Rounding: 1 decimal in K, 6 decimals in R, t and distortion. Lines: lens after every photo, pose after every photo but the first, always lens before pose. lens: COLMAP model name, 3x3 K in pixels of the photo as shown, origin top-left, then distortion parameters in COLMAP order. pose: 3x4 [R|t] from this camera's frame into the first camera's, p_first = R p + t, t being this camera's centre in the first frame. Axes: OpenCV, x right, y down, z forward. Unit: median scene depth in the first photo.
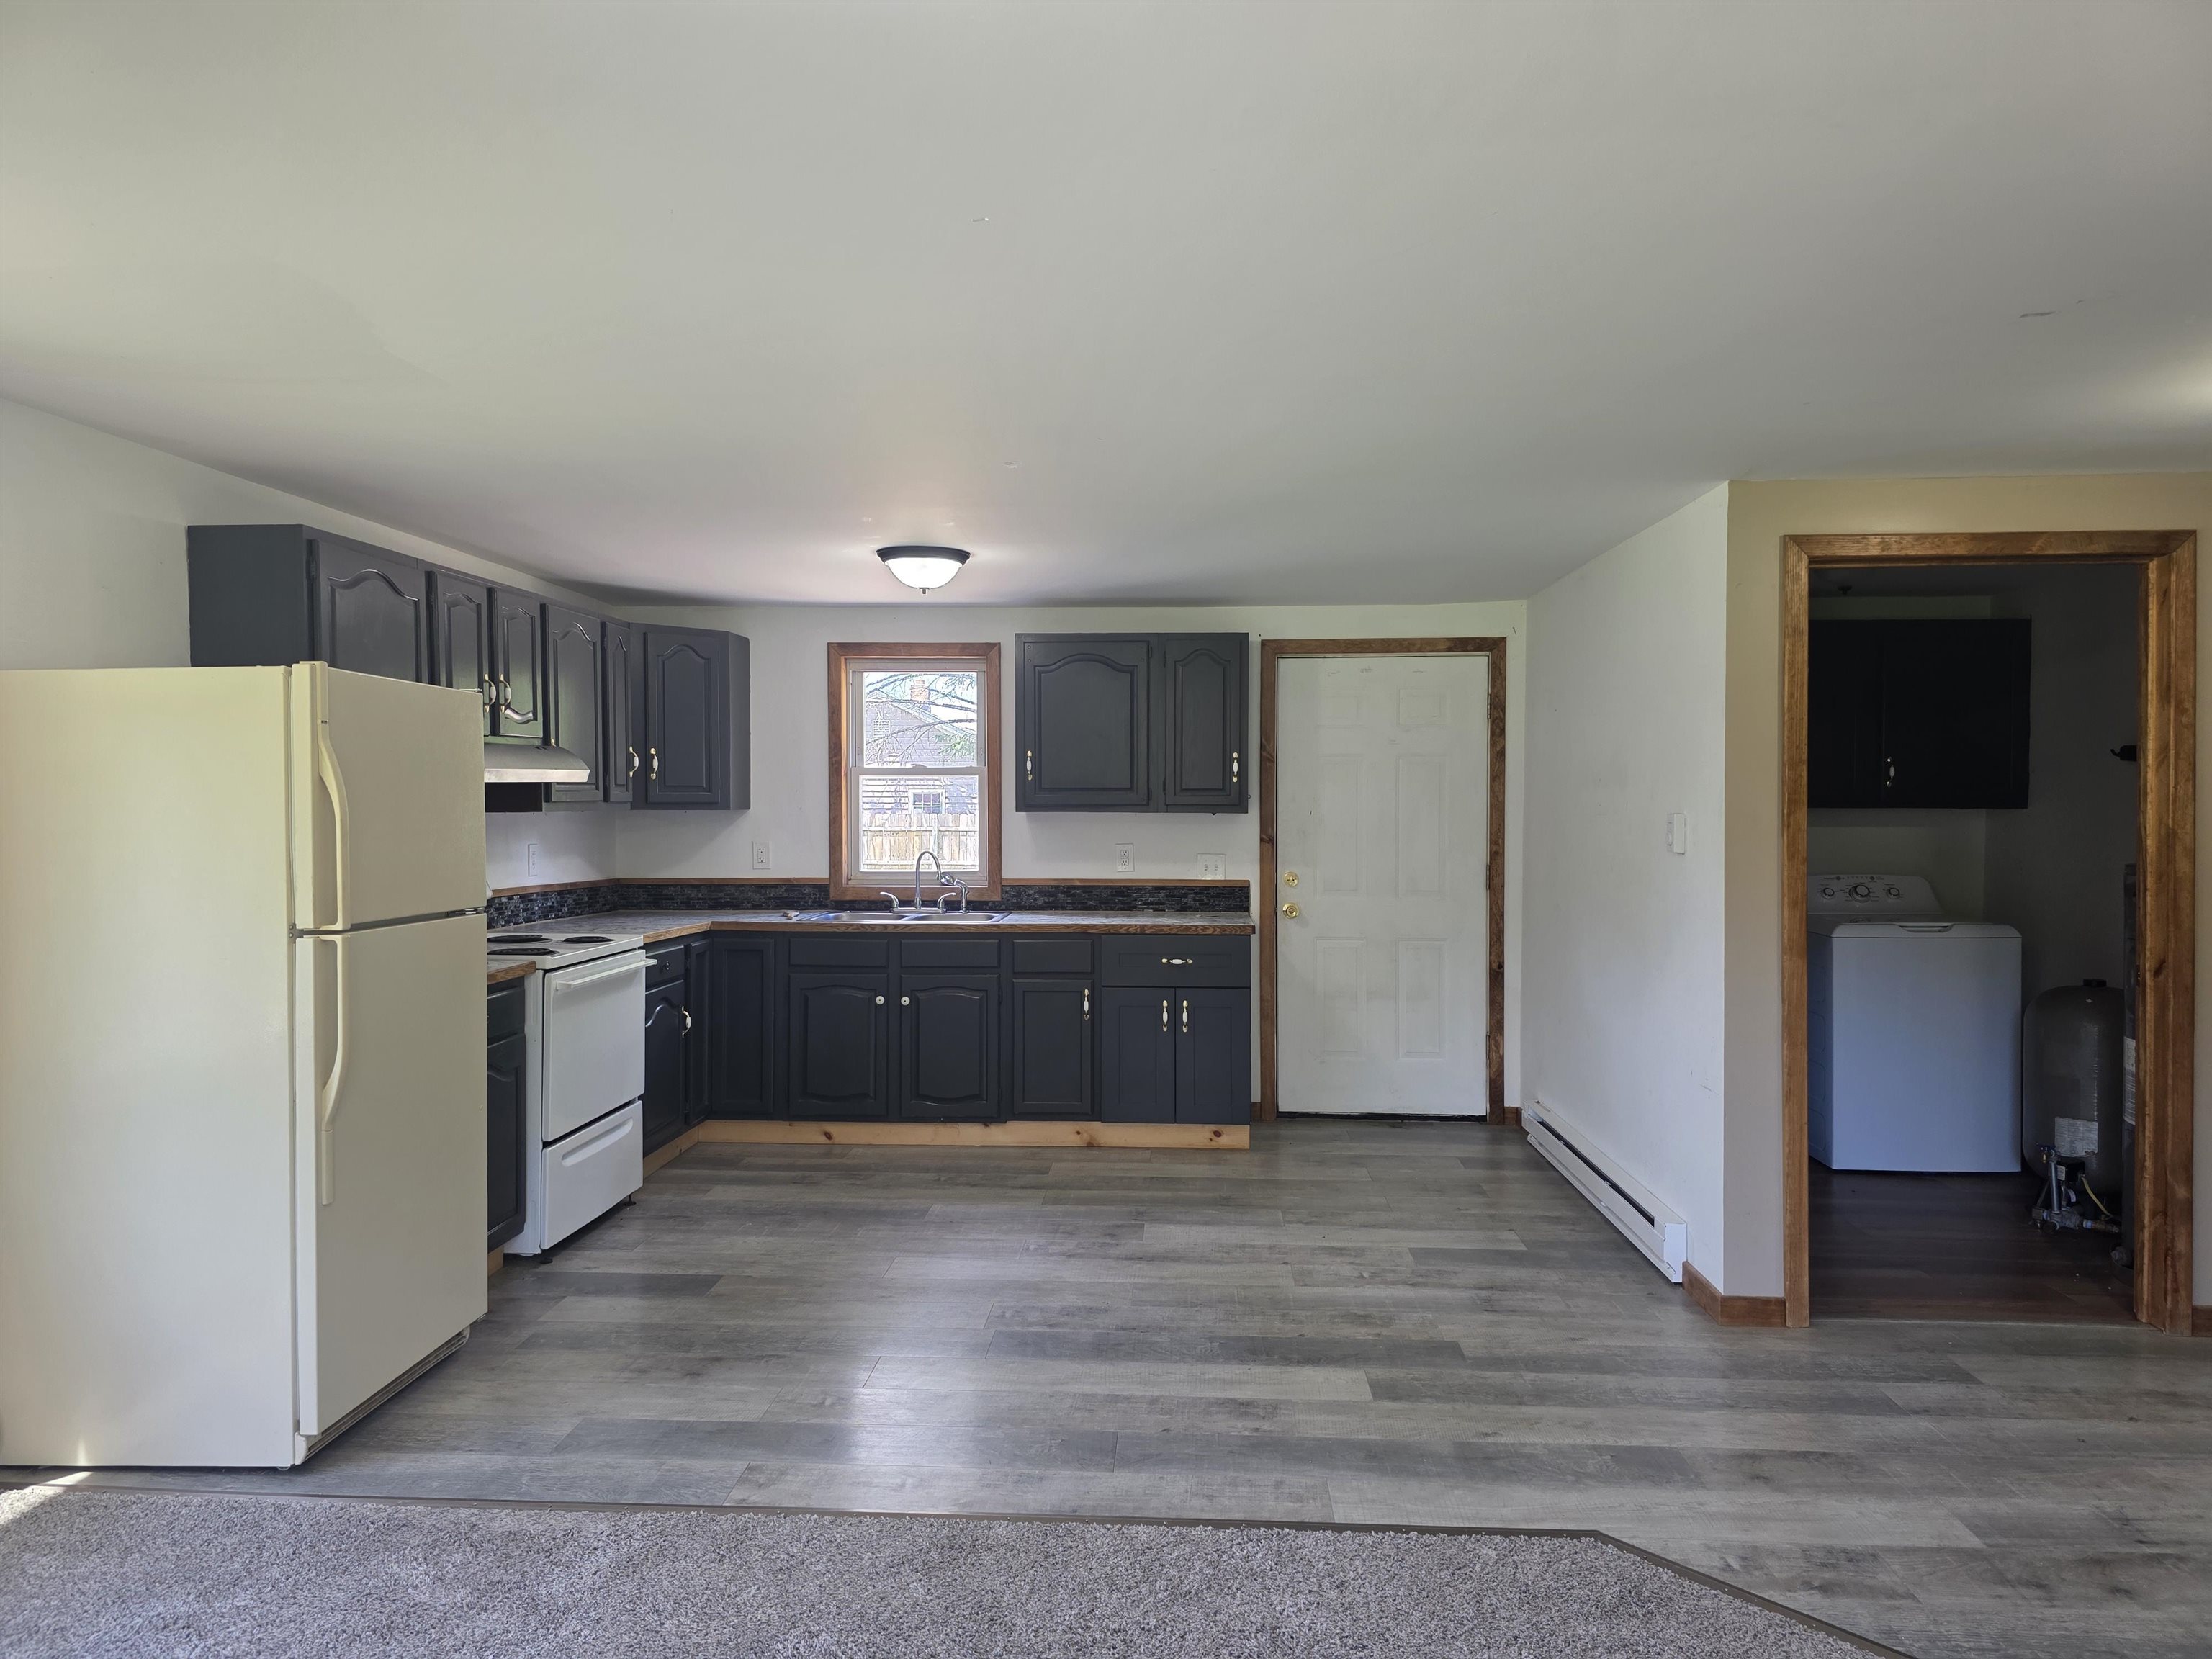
lens RADIAL K [[1465.1, 0, 1106.0], [0, 1465.1, 829.5], [0, 0, 1]] dist [0.074247, -0.060286]
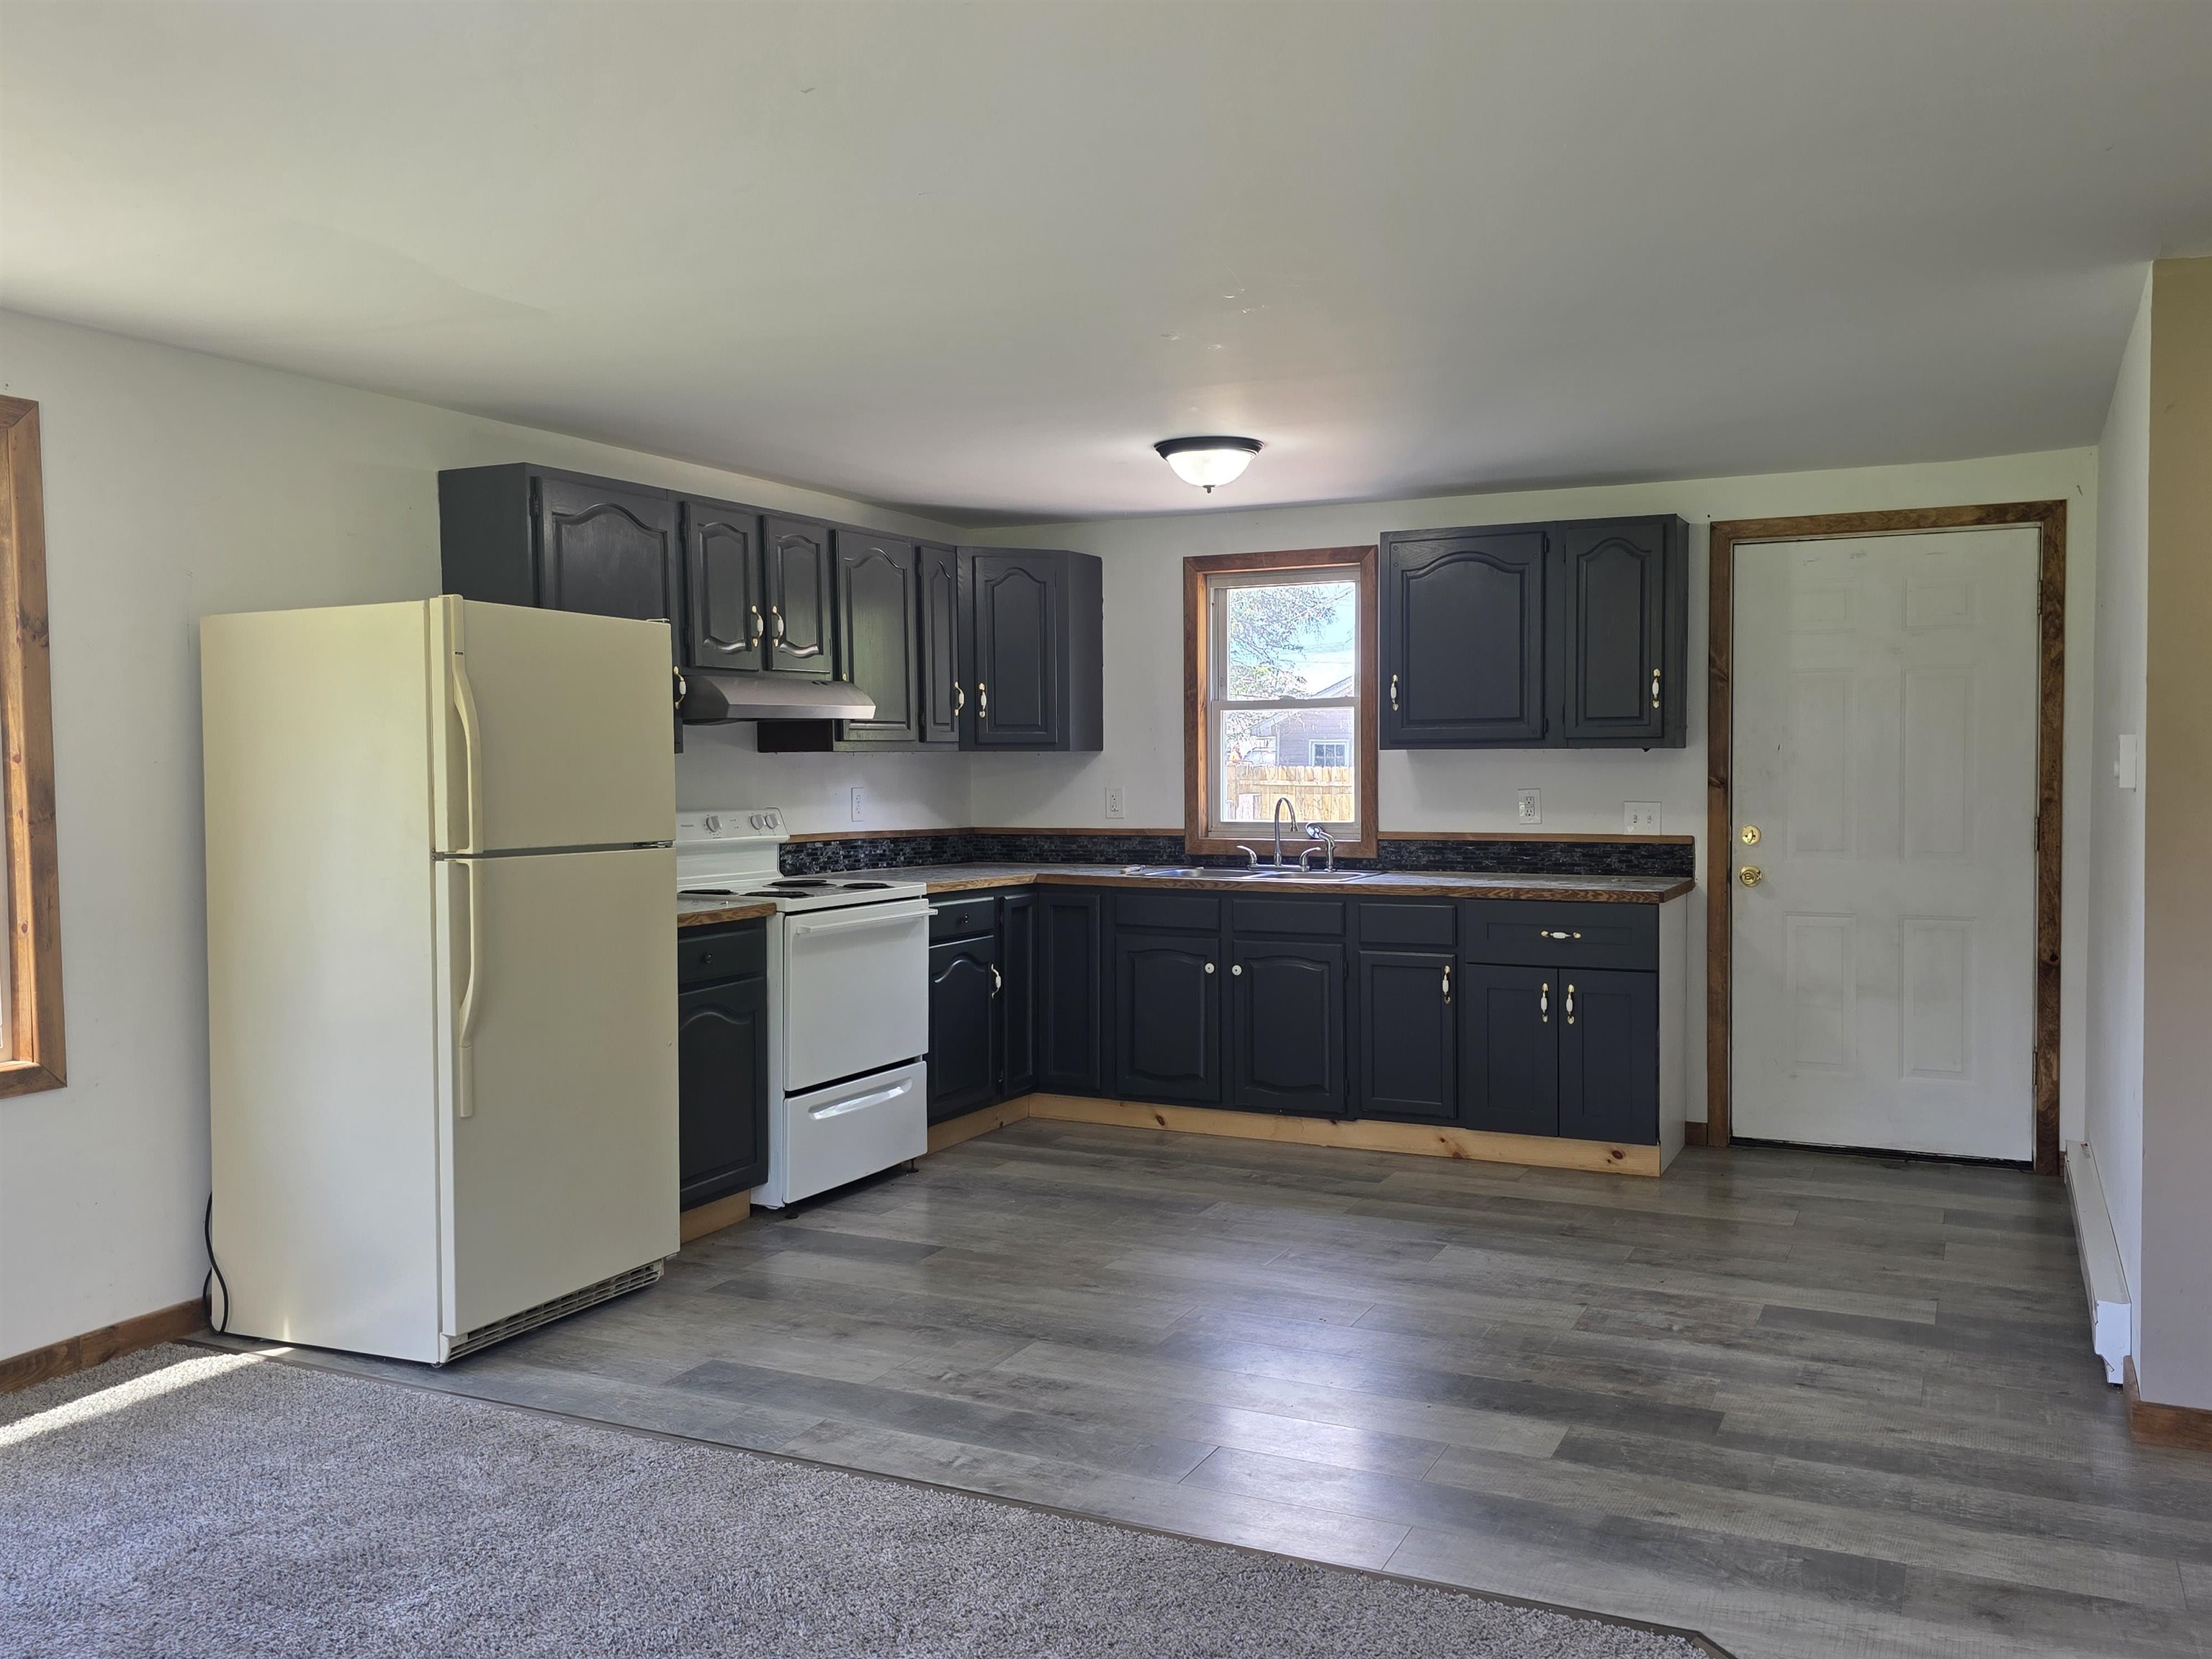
lens RADIAL K [[1794.1, 0, 1106.0], [0, 1794.1, 829.5], [0, 0, 1]] dist [0.096817, -0.107955]
pose [[0.928292, 0.008090, -0.371764, 0.208796], [-0.000089, 0.999768, 0.021533, 0.013428], [0.371852, -0.019956, 0.928078, -0.002839]]
